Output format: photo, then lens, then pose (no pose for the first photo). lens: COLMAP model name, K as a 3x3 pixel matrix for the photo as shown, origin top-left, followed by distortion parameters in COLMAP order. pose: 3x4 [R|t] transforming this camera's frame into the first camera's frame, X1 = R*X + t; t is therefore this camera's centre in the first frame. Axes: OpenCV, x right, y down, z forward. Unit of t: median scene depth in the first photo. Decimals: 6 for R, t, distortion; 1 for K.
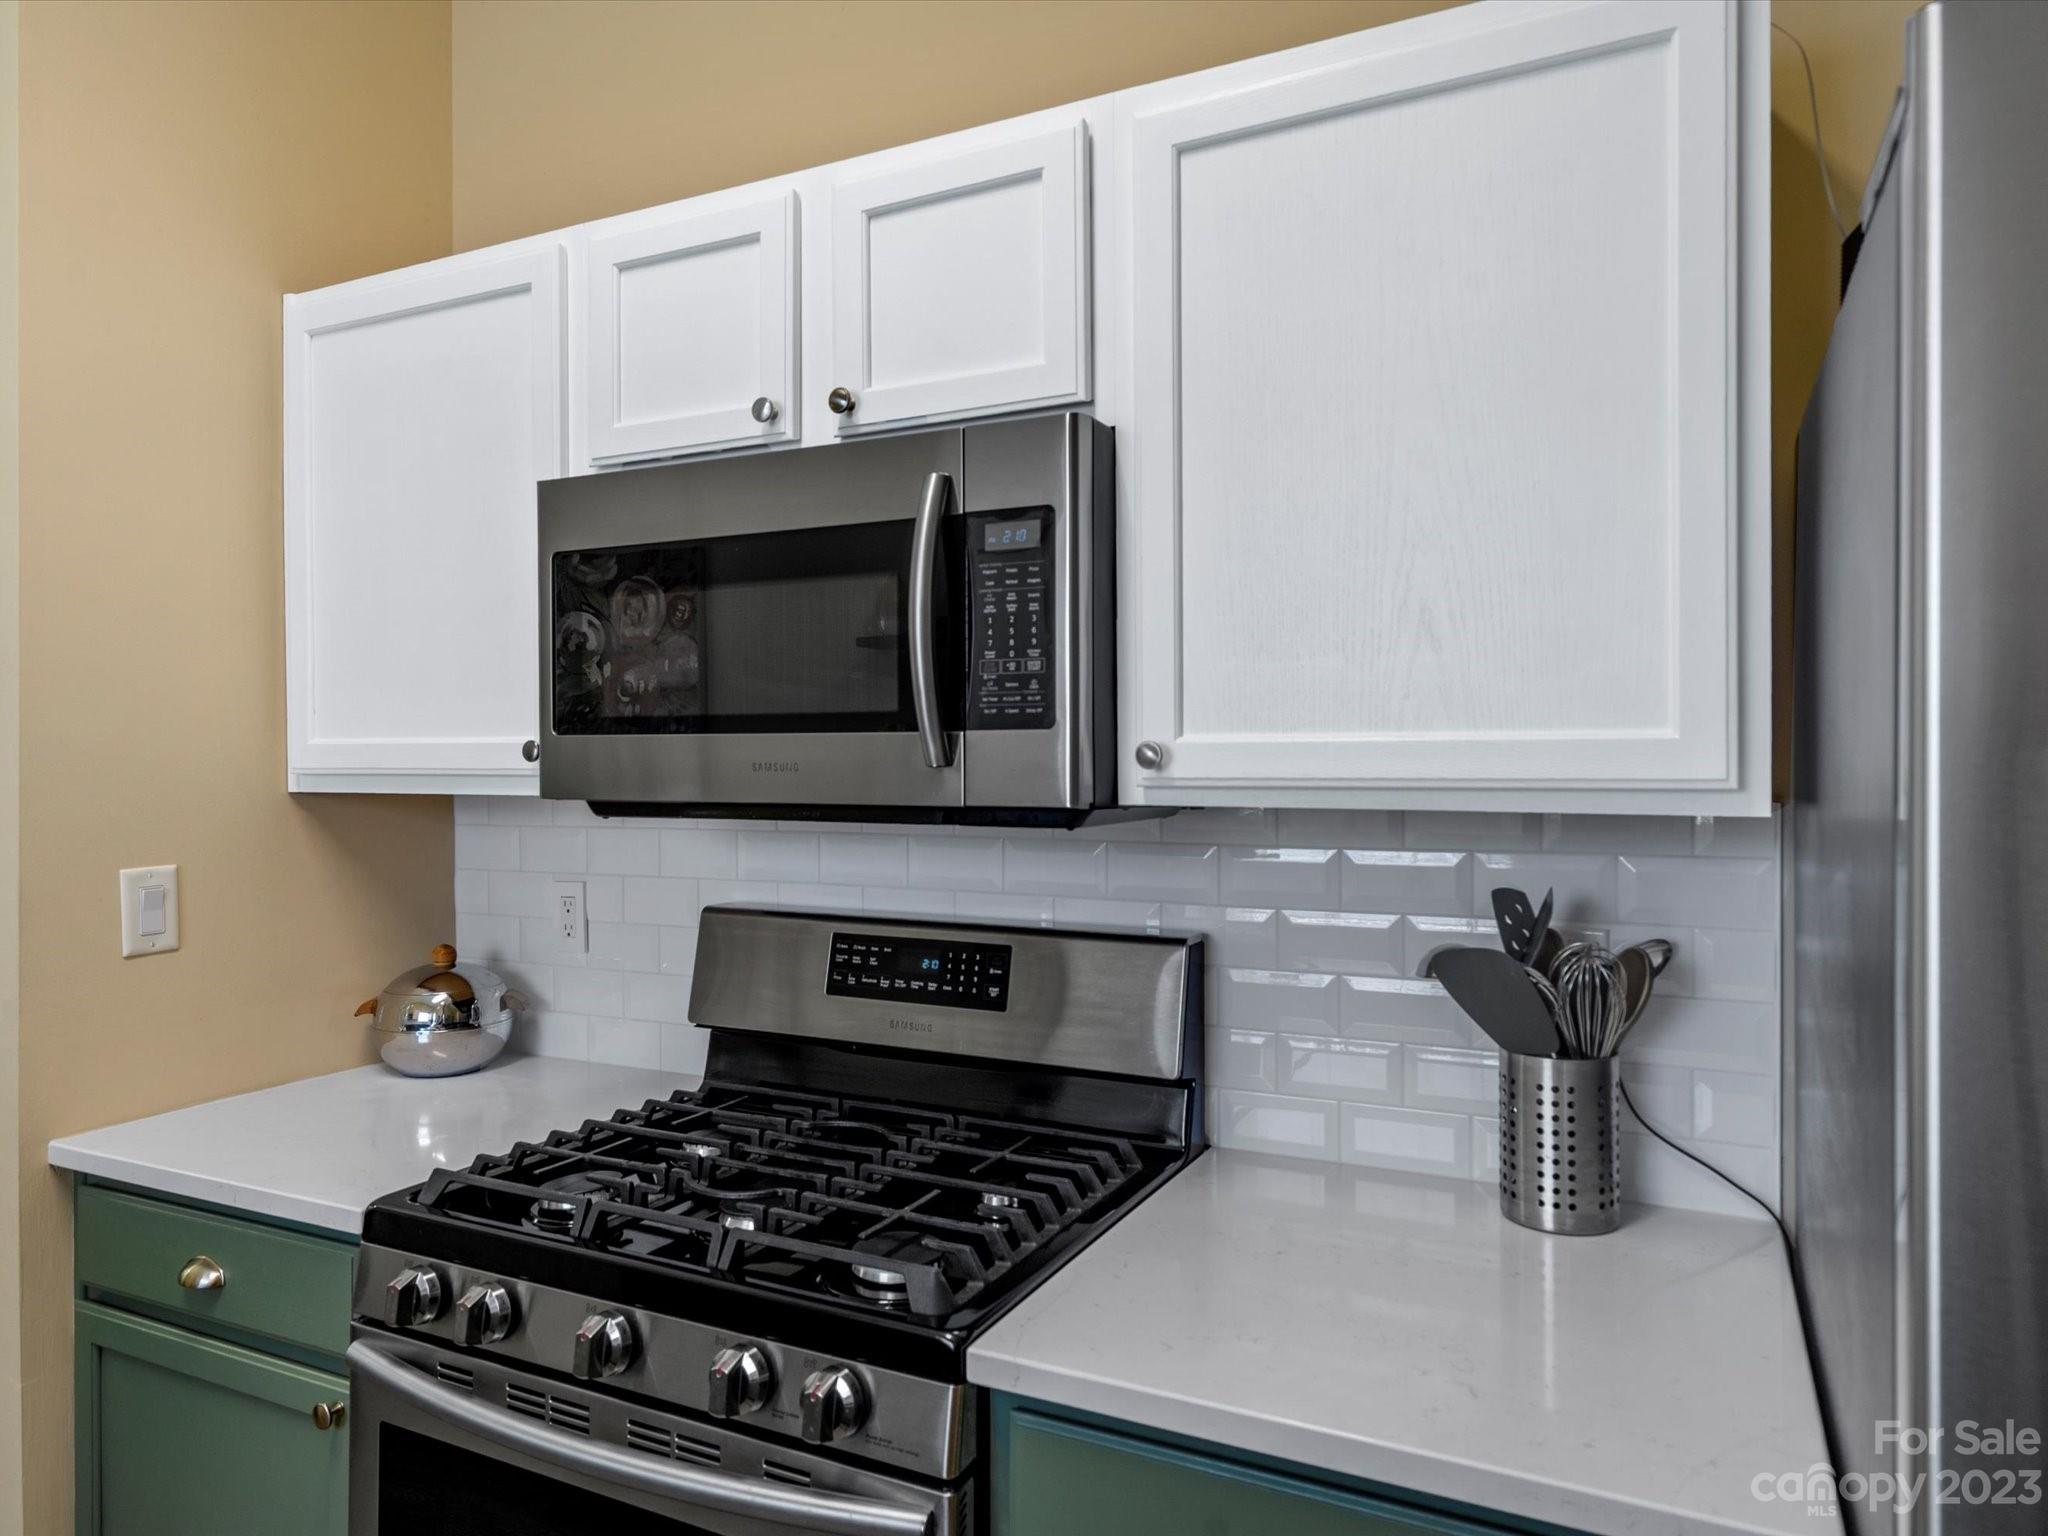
lens RADIAL K [[1305.1, 0, 1032.5], [0, 1305.1, 767.5], [0, 0, 1]] dist [0.012969, -0.006323]
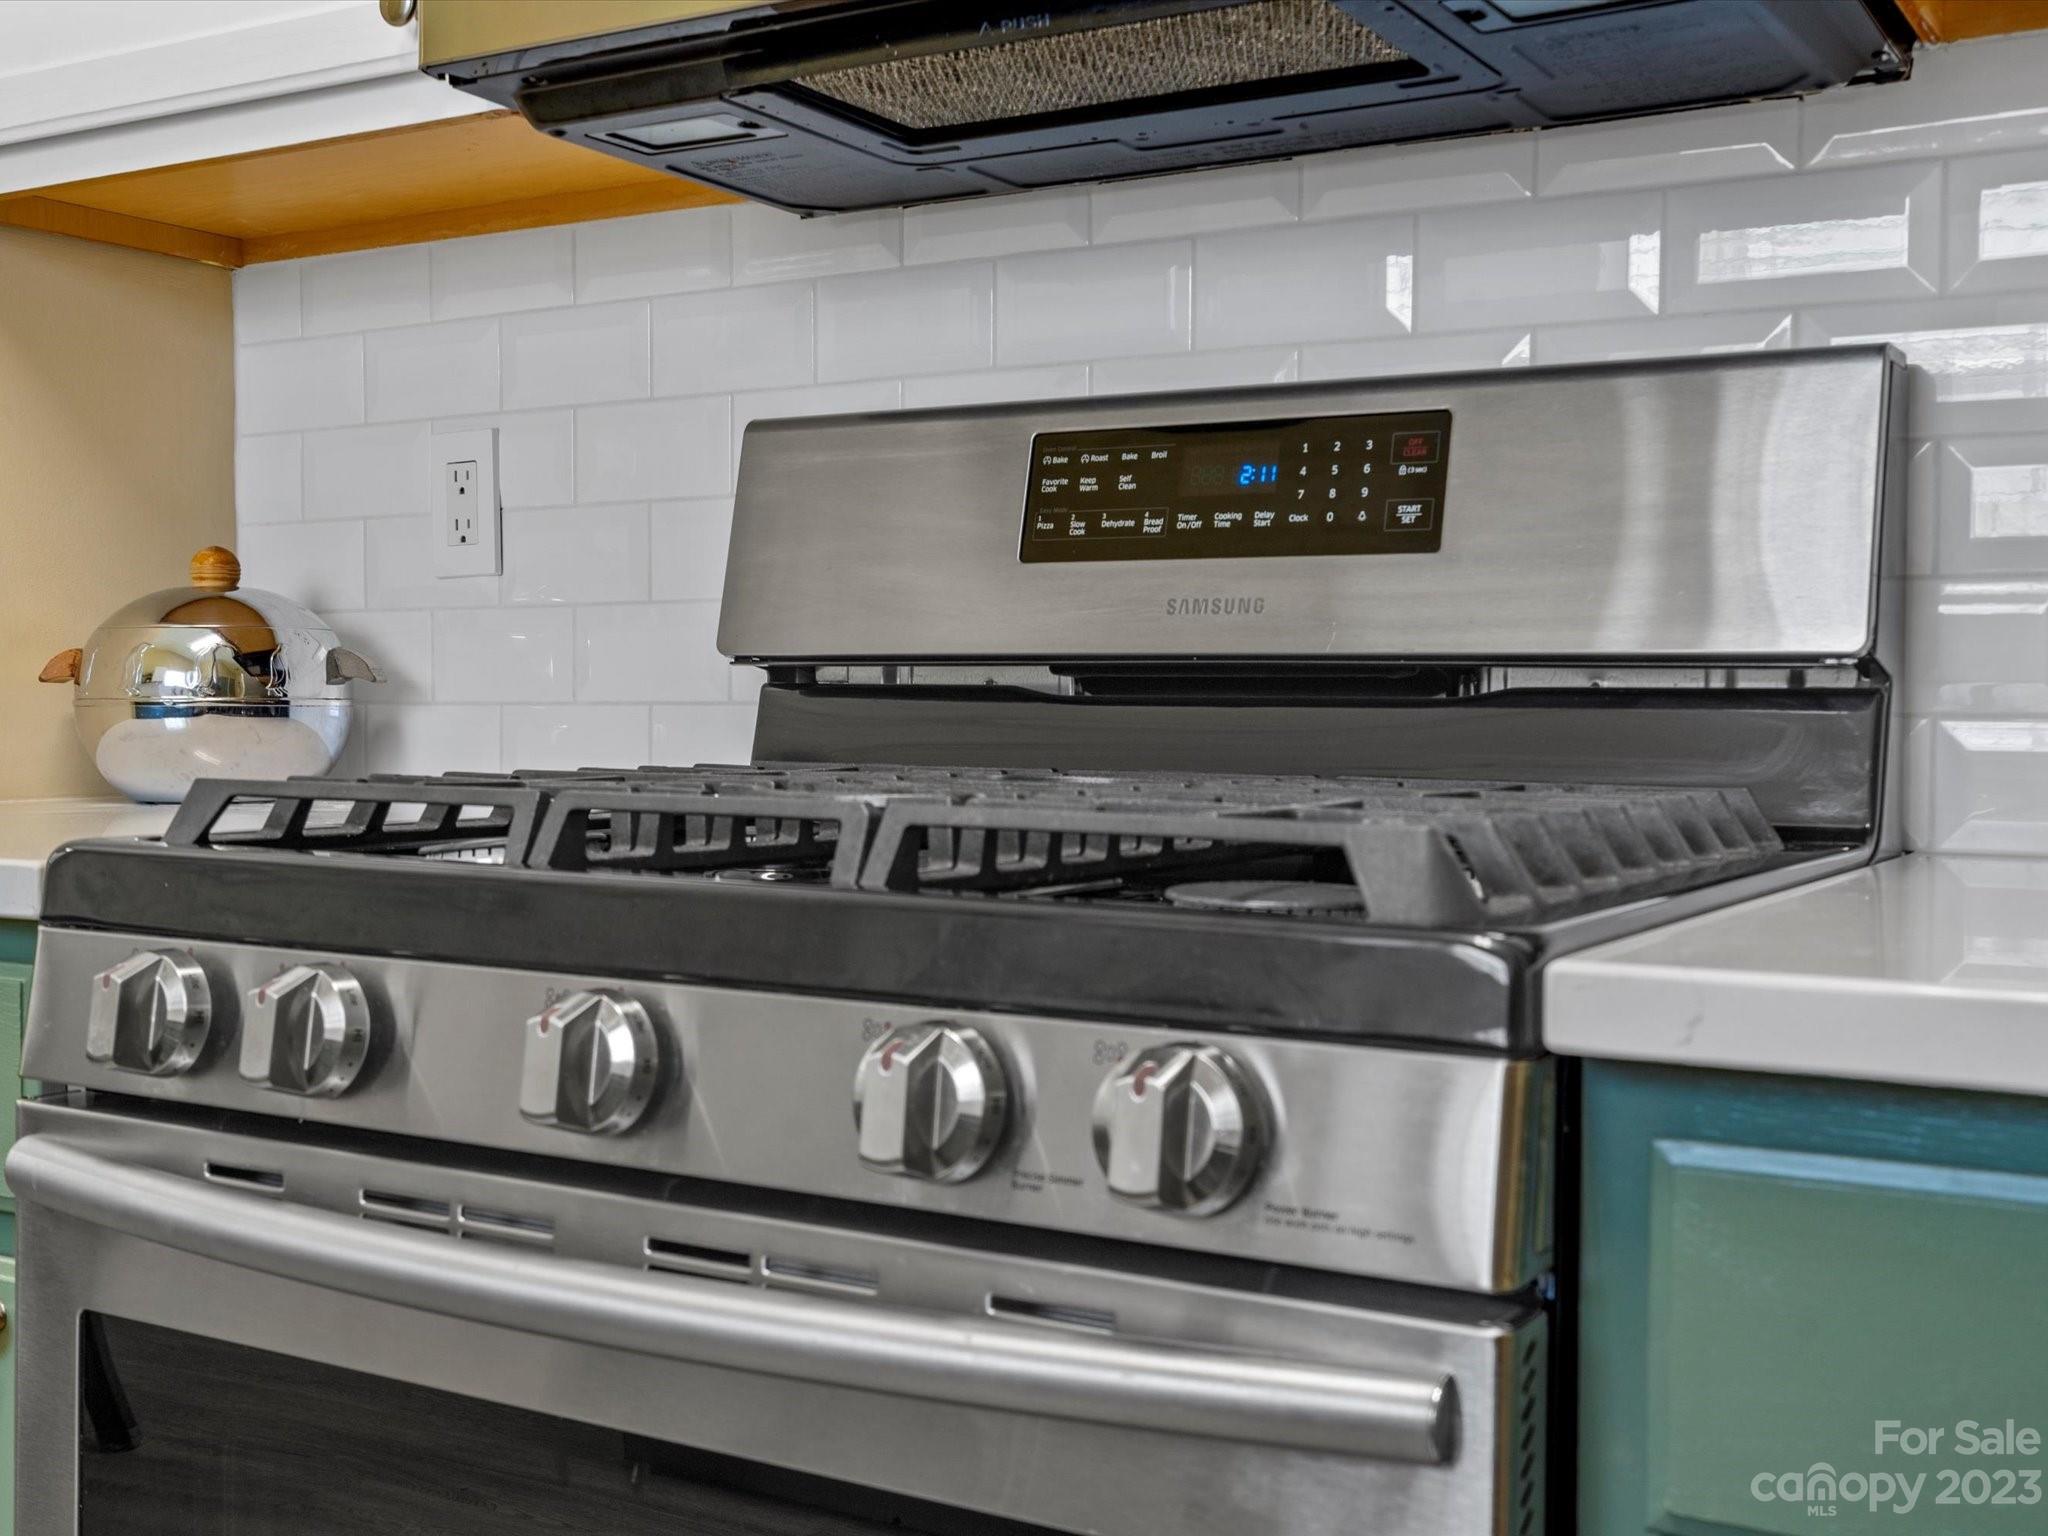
lens RADIAL K [[2282.8, 0, 1027.7], [0, 2282.8, 767.2], [0, 0, 1]] dist [0.039009, 0.000000]
pose [[0.996784, 0.012491, -0.079161, -0.093506], [-0.010885, 0.999727, 0.020685, 0.236164], [0.079398, -0.019757, 0.996647, 0.201236]]
